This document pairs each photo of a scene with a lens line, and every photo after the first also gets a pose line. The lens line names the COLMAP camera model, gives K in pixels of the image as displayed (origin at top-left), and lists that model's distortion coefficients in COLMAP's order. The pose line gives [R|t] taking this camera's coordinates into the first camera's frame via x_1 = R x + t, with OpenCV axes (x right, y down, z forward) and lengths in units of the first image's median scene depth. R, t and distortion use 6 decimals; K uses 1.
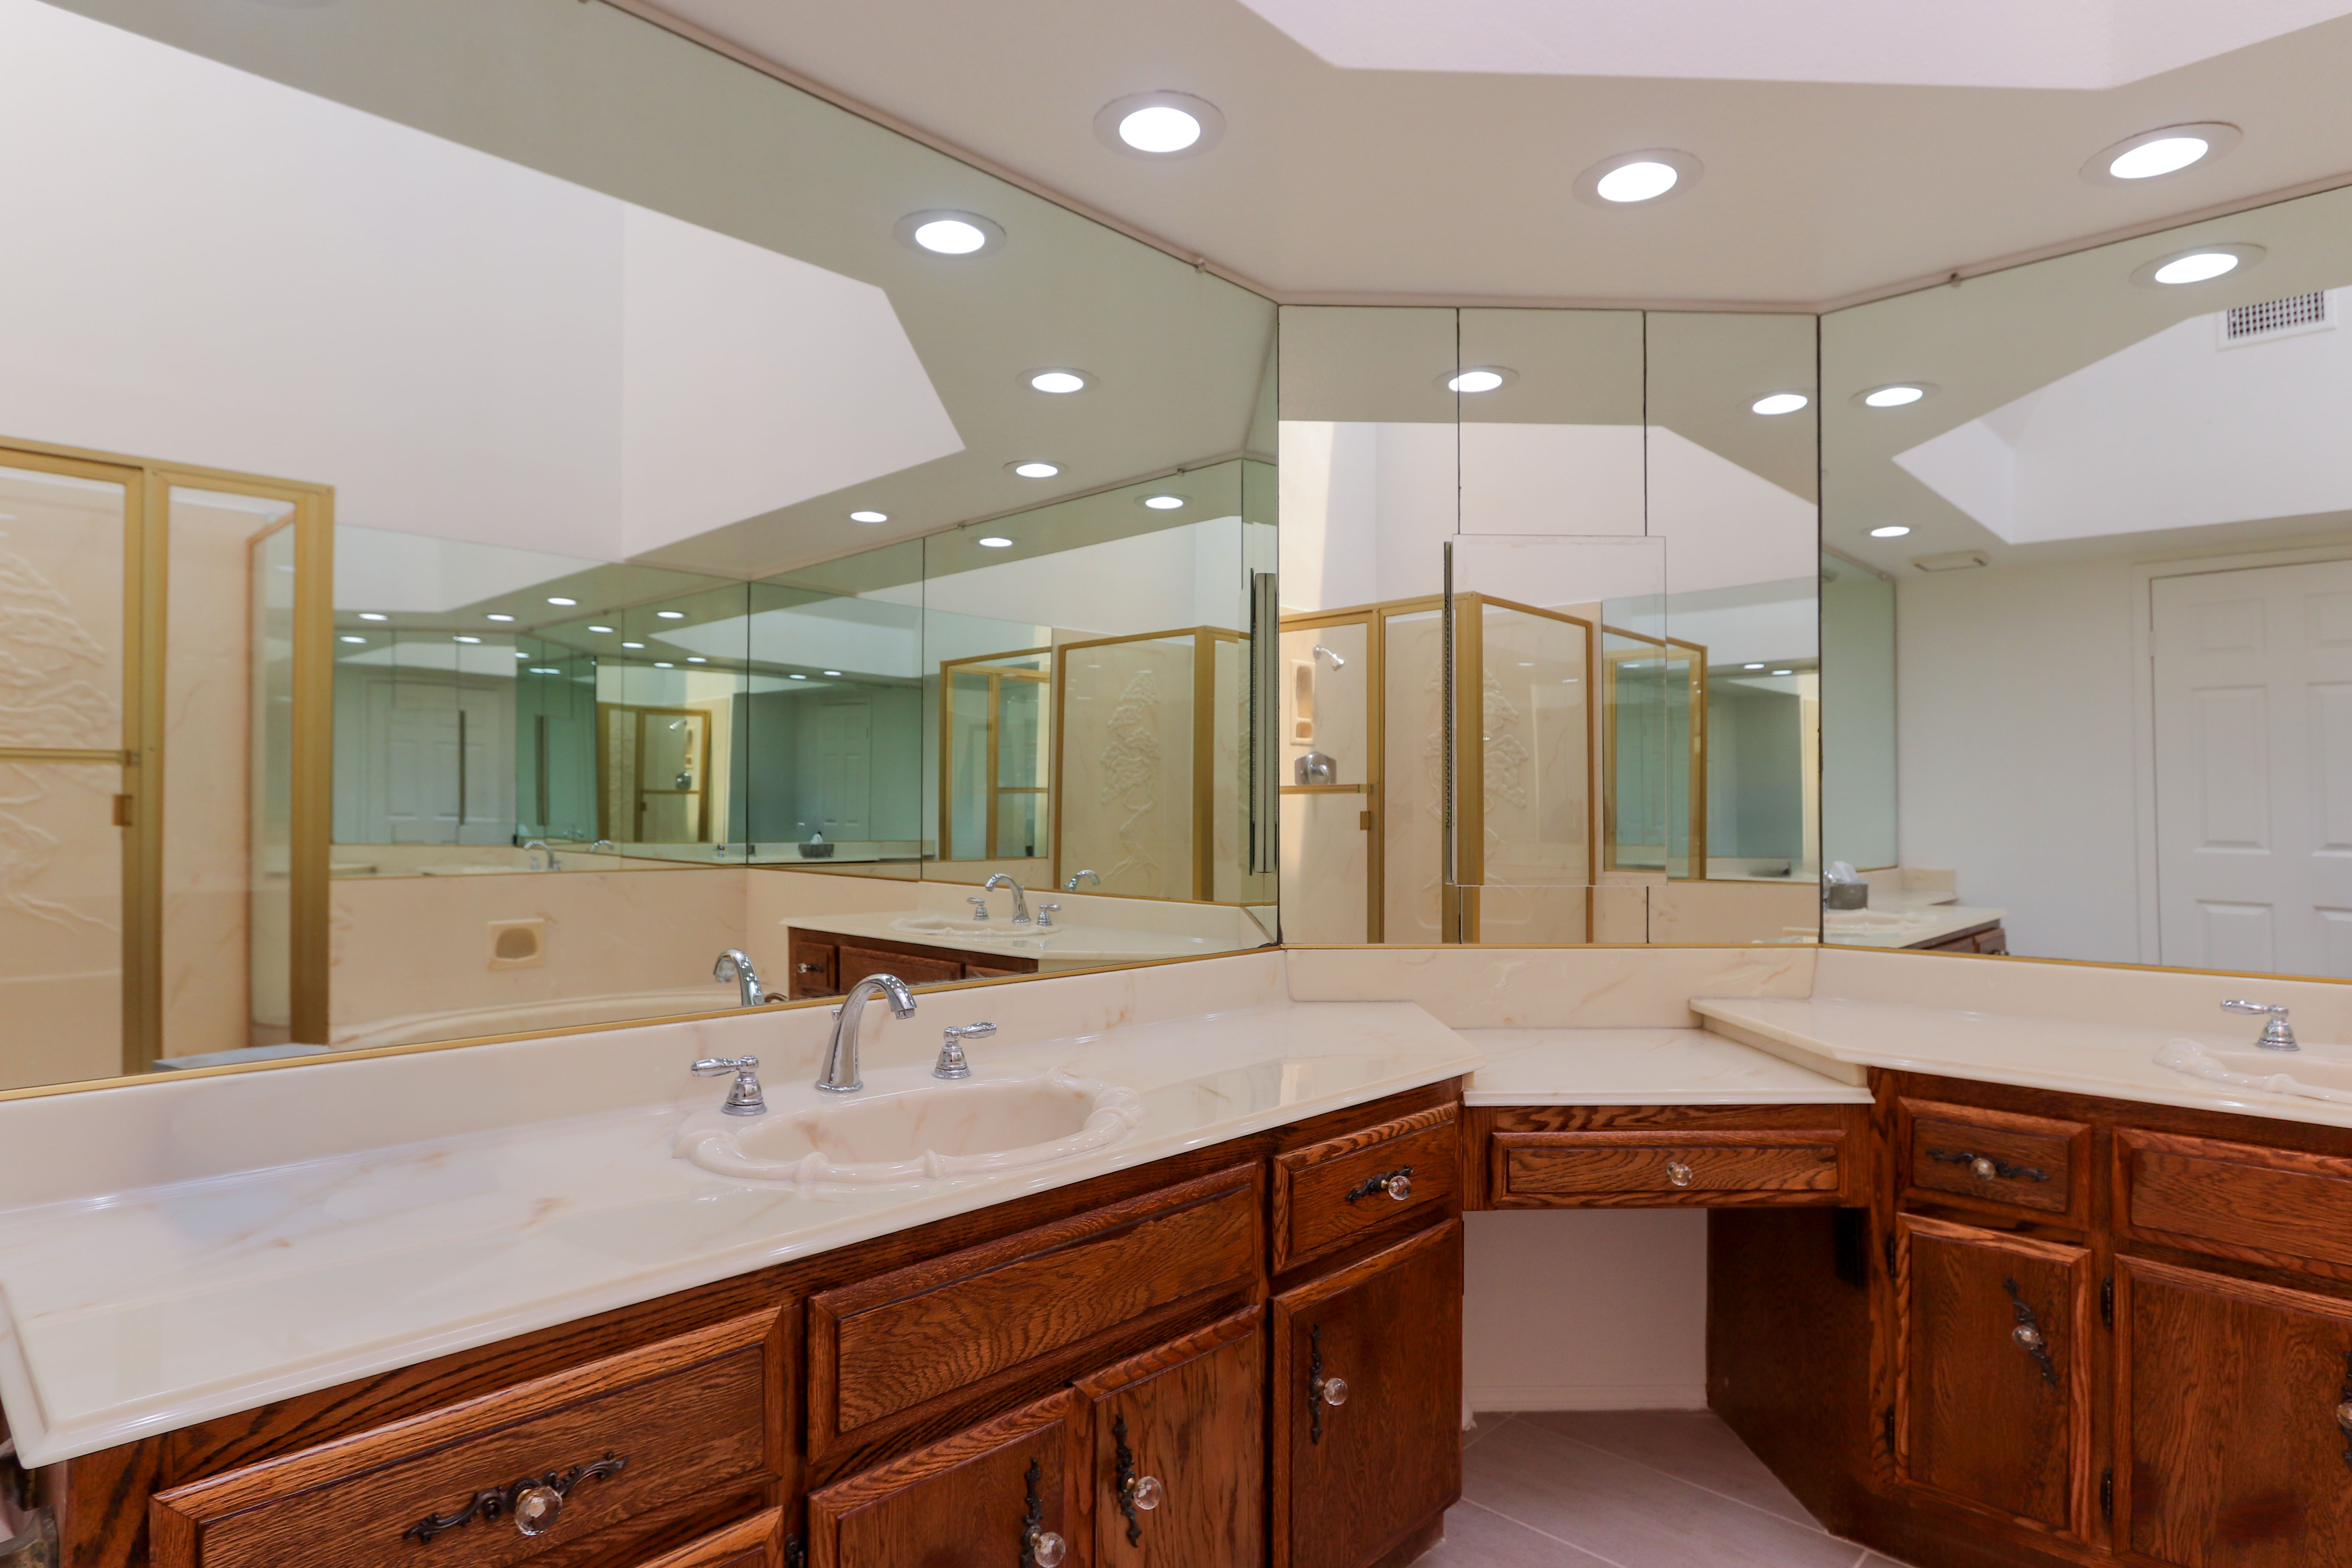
lens RADIAL K [[1283.3, 0, 1185.5], [0, 1283.3, 807.0], [0, 0, 1]] dist [-0.007289, 0.000085]
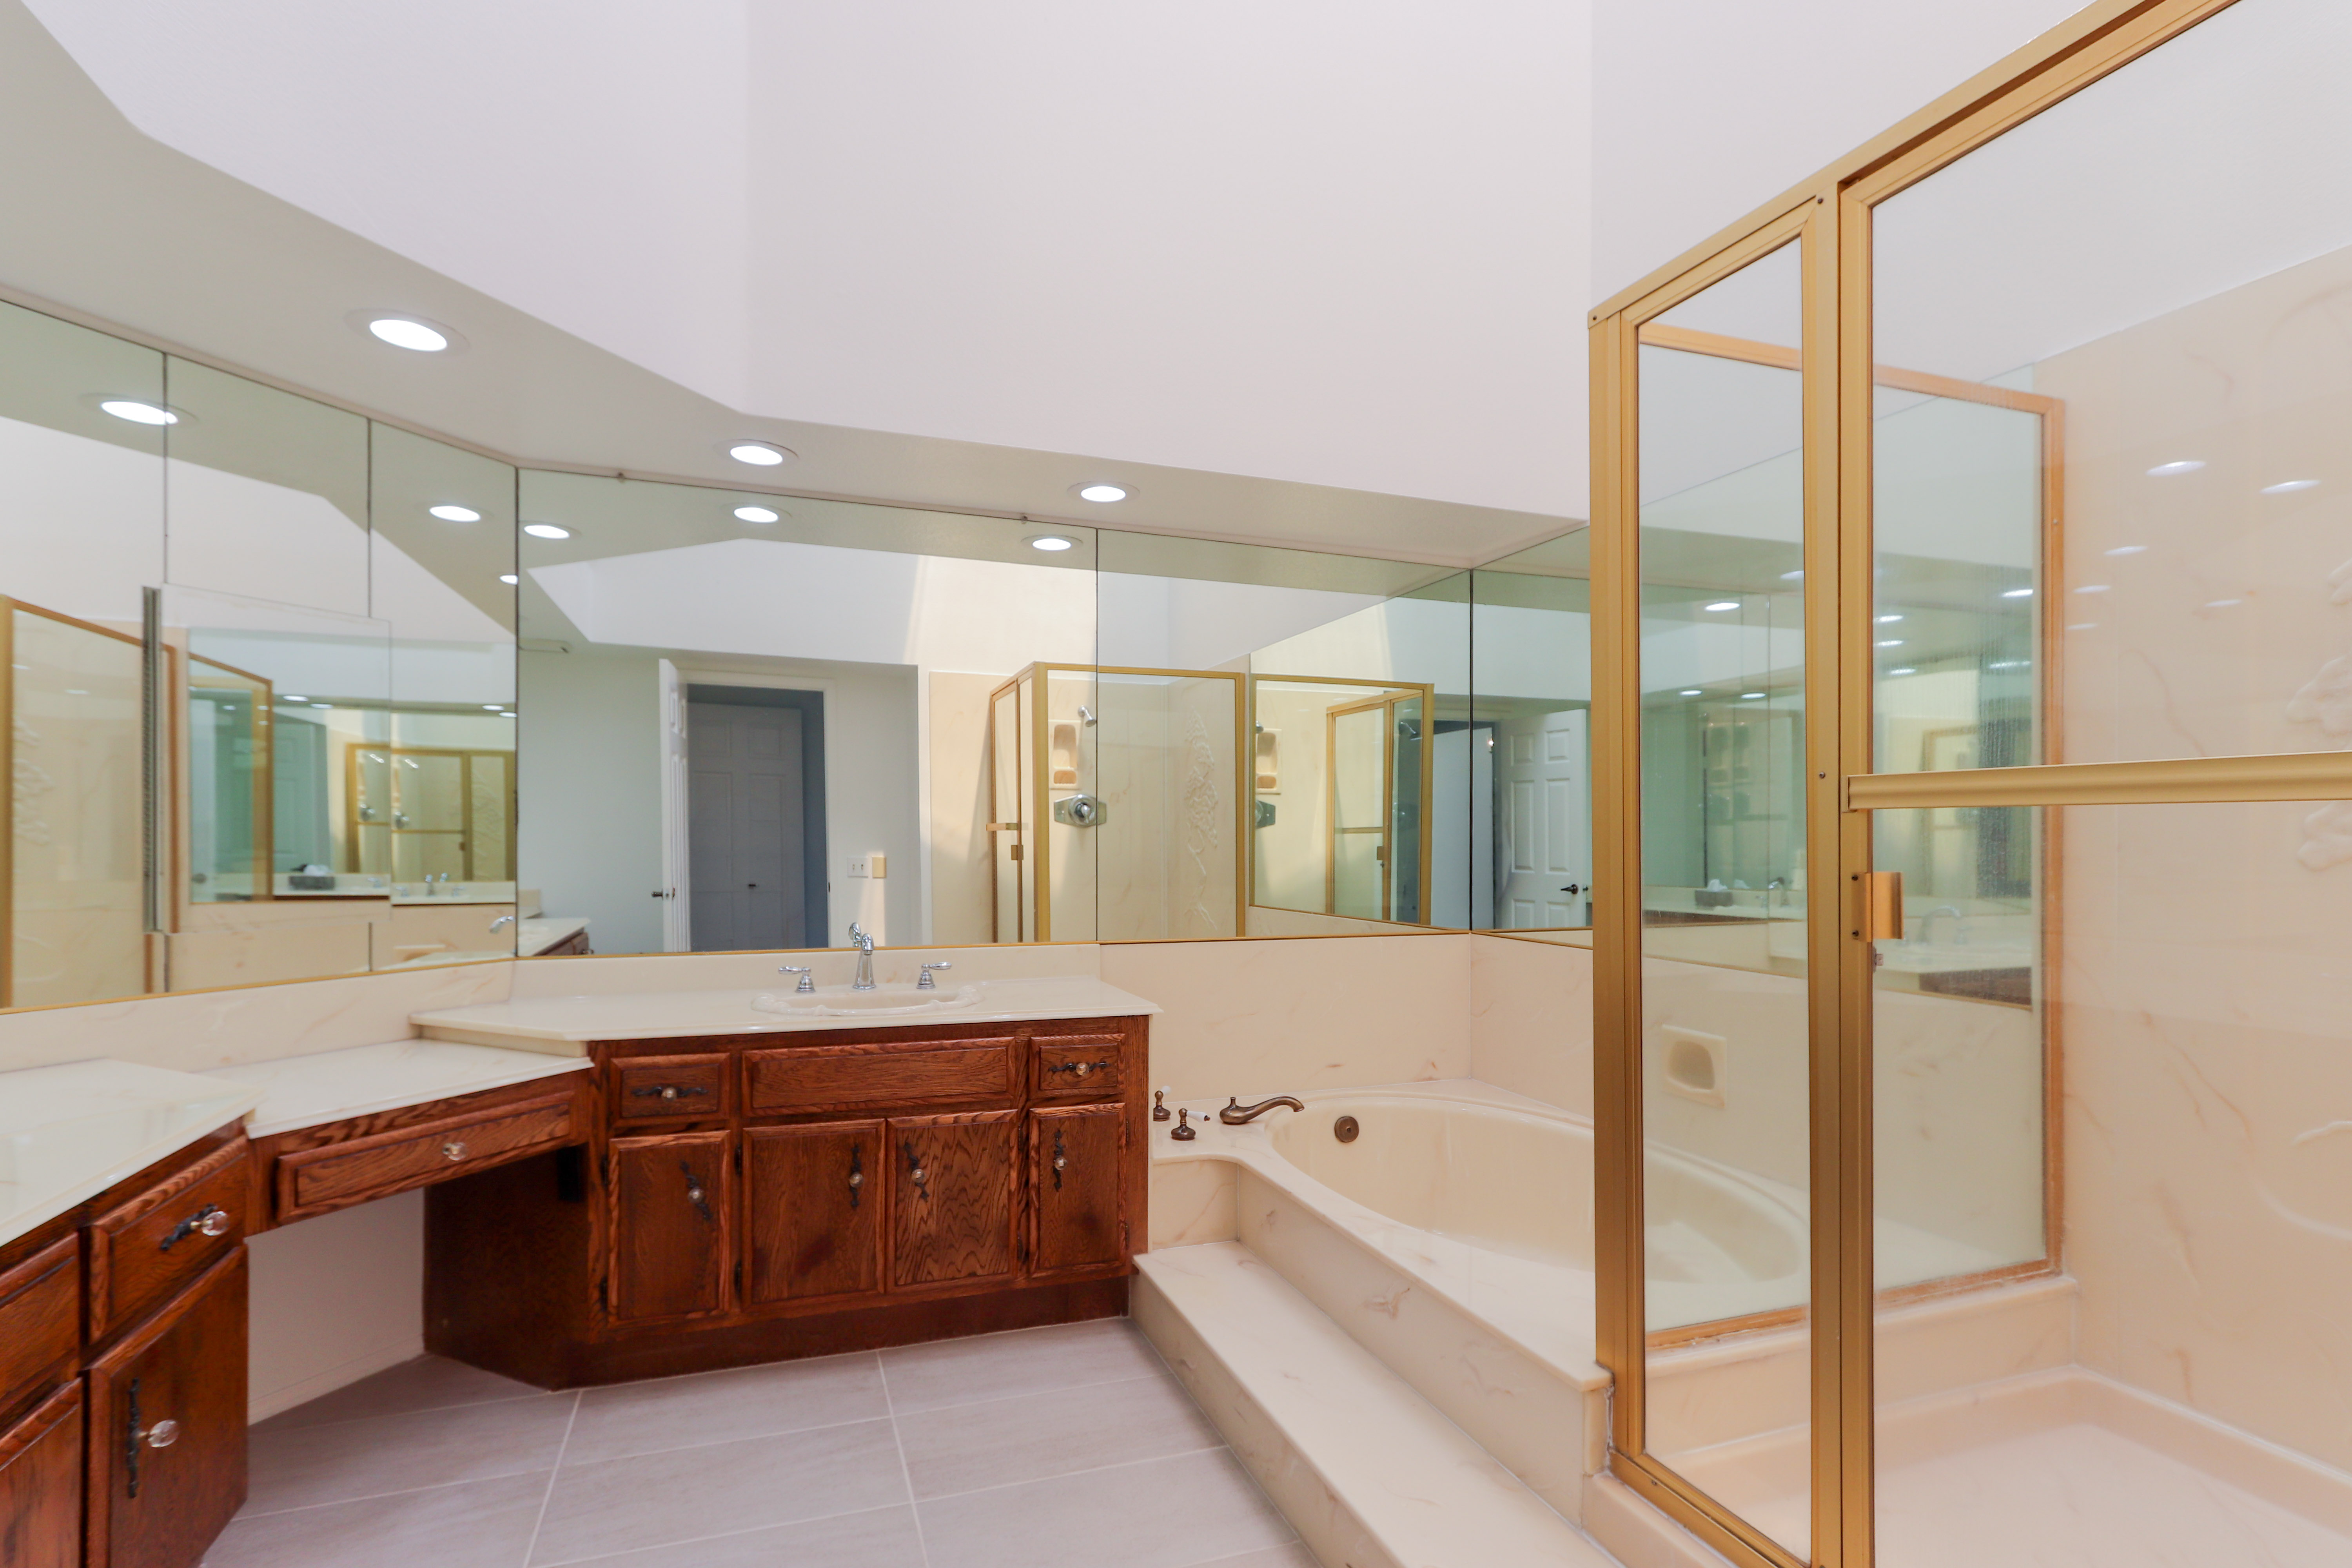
lens RADIAL K [[1120.3, 0, 1164.6], [0, 1120.3, 842.9], [0, 0, 1]] dist [0.000530, 0.000147]
pose [[0.440914, -0.005644, 0.897531, -0.297483], [-0.008683, 0.999907, 0.010553, -0.033861], [-0.897507, -0.012446, 0.440824, -0.106948]]
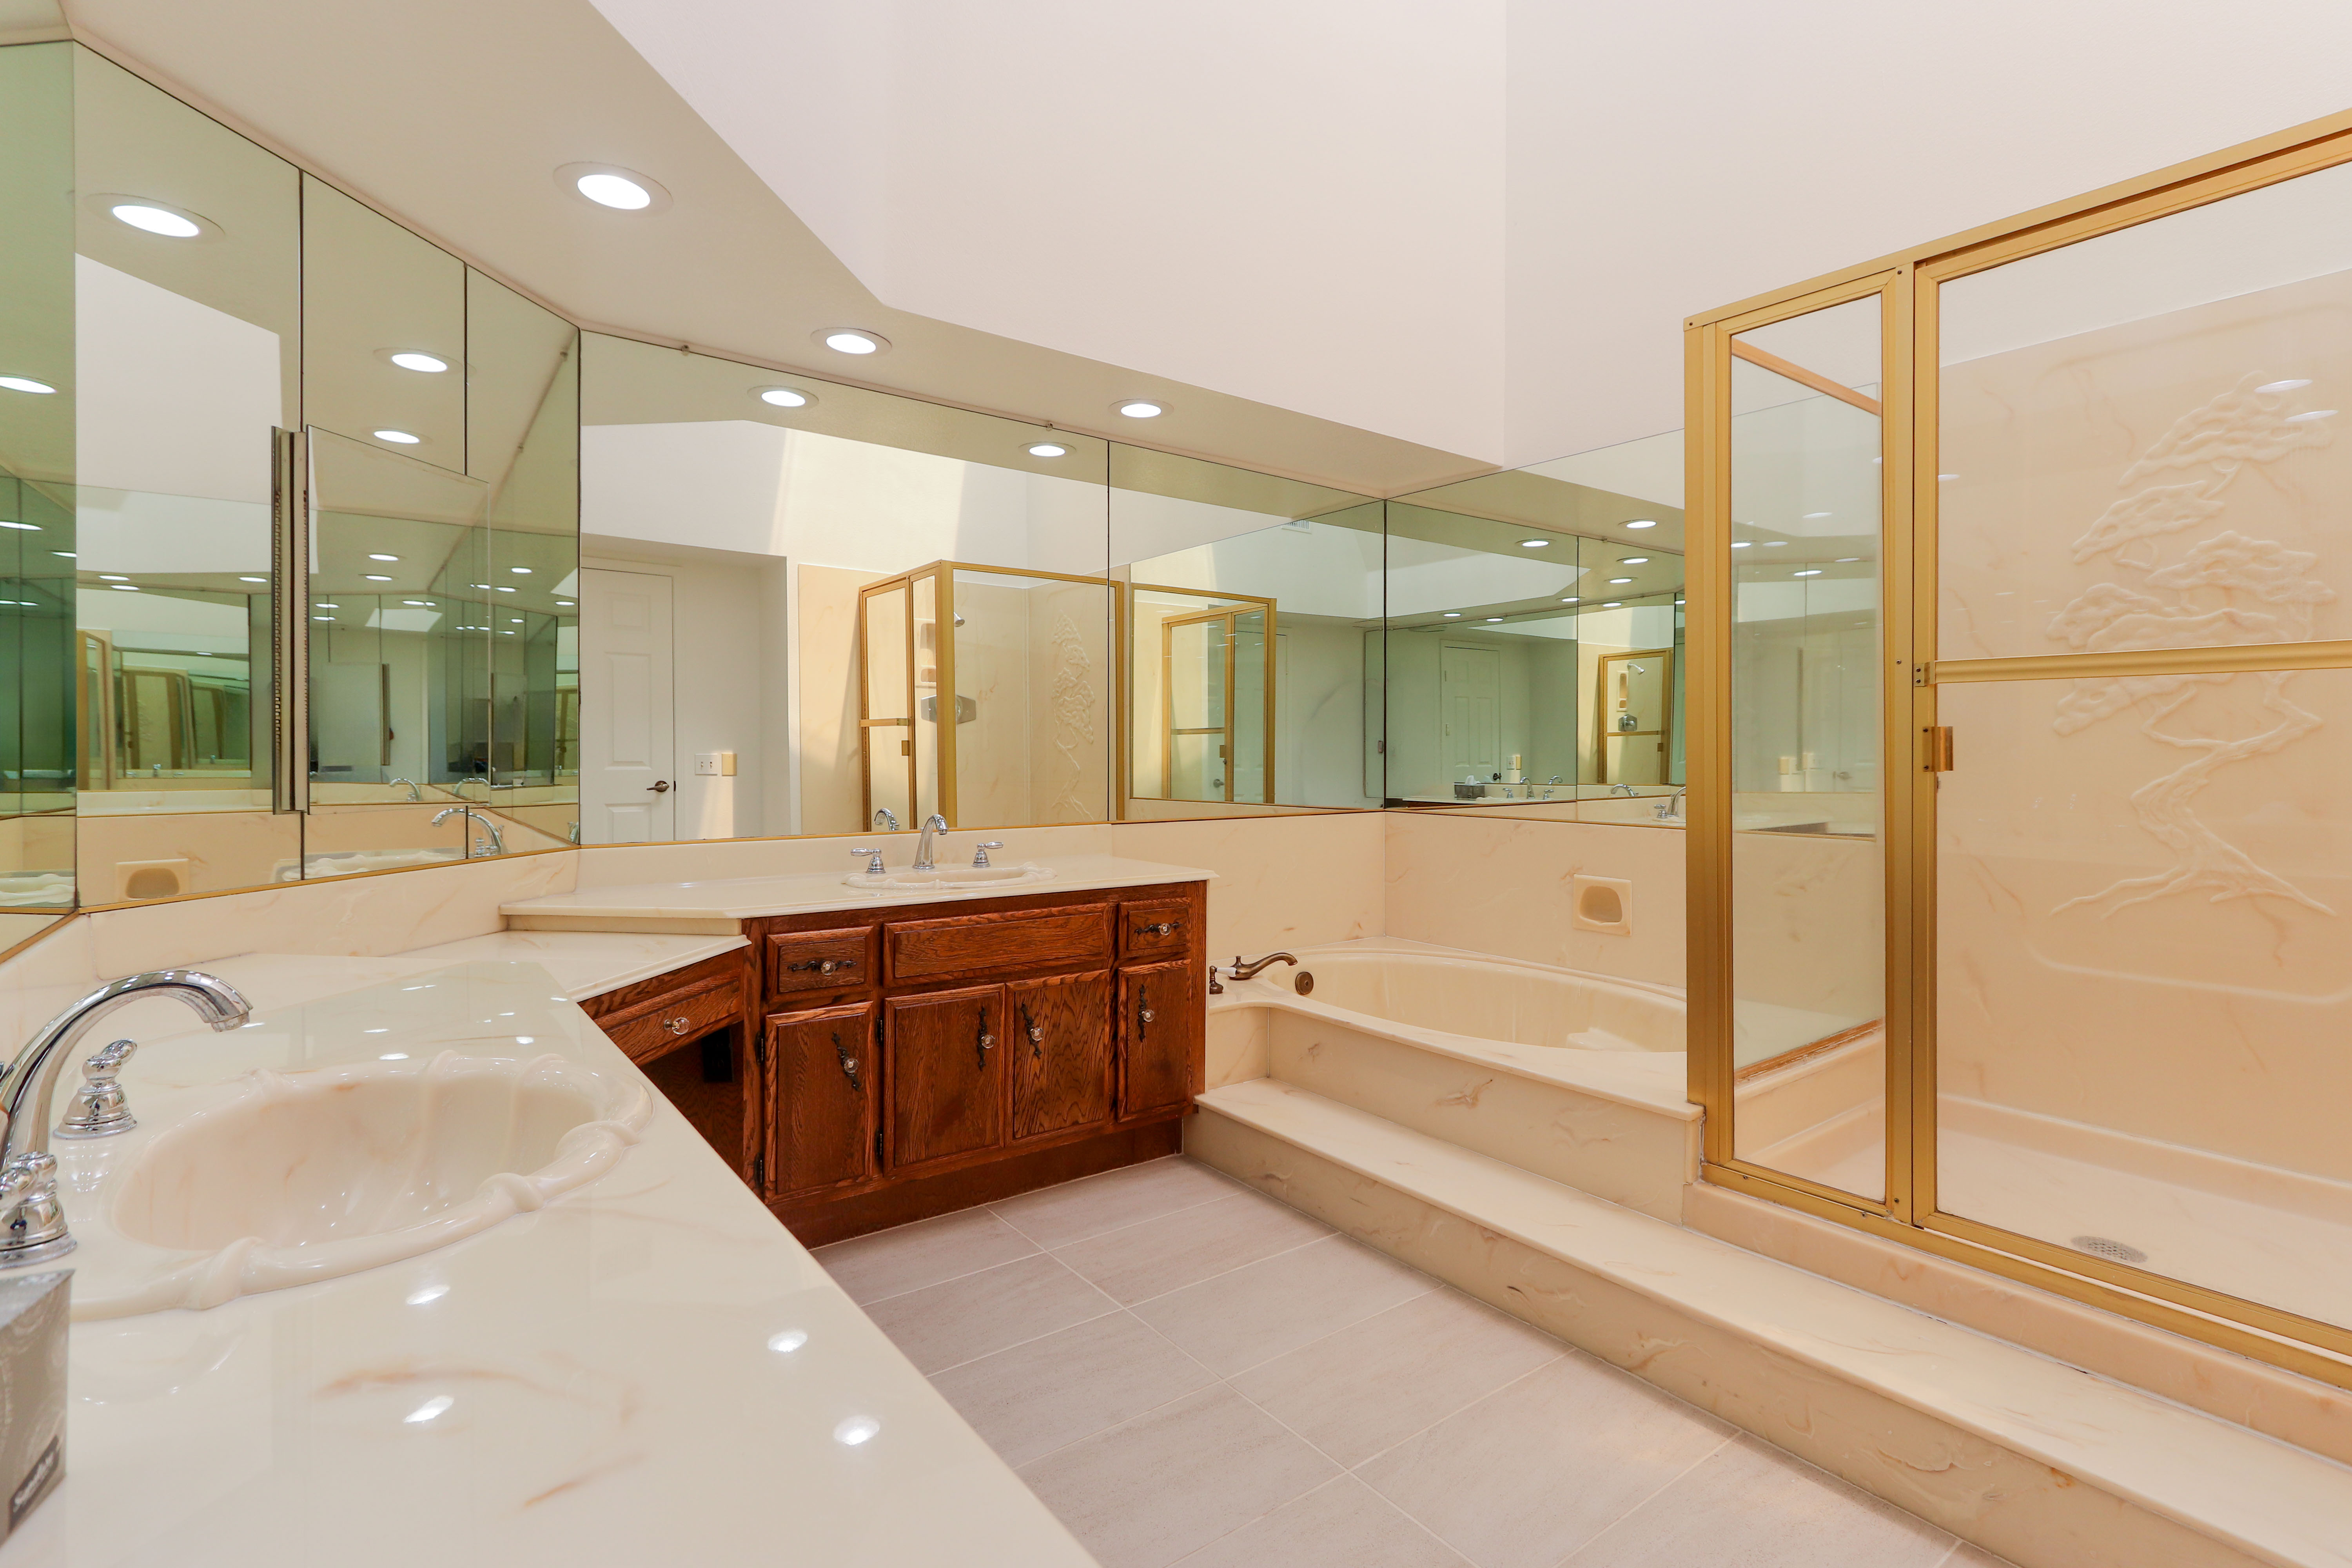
lens RADIAL K [[1106.6, 0, 1198.5], [0, 1106.6, 761.6], [0, 0, 1]] dist [0.000738, 0.000362]
pose [[0.142227, -0.012223, 0.989759, -0.607994], [-0.006178, 0.999893, 0.013236, 0.012615], [-0.989815, -0.007997, 0.142137, 0.351185]]
